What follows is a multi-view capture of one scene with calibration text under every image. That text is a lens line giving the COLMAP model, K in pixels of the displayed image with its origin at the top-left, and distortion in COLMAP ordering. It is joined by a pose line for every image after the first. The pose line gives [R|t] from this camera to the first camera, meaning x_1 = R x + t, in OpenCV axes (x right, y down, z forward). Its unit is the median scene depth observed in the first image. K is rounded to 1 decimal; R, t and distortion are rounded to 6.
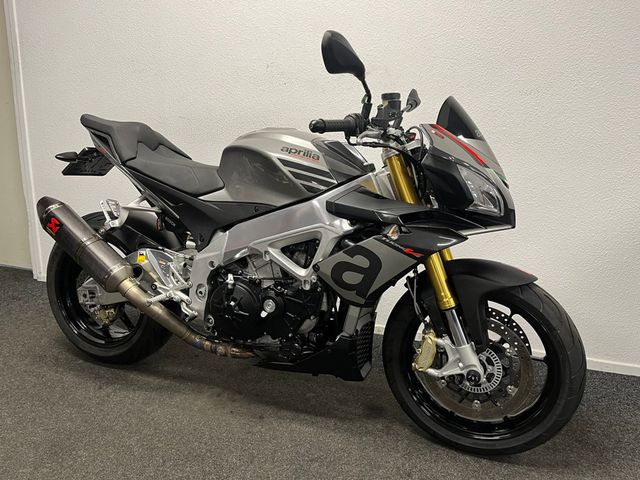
lens RADIAL K [[481.6, 0, 318.0], [0, 481.6, 239.9], [0, 0, 1]] dist [0.056270, -0.006335]
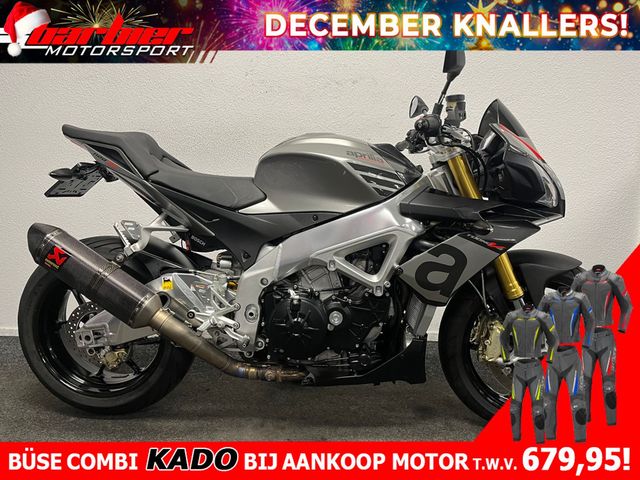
lens RADIAL K [[481.6, 0, 319.4], [0, 481.6, 239.6], [0, 0, 1]] dist [0.056270, -0.006335]
pose [[0.956801, -0.081036, 0.279221, -0.363016], [0.090706, 0.995638, -0.021868, 0.000399], [-0.276231, 0.046250, 0.959978, 0.082342]]
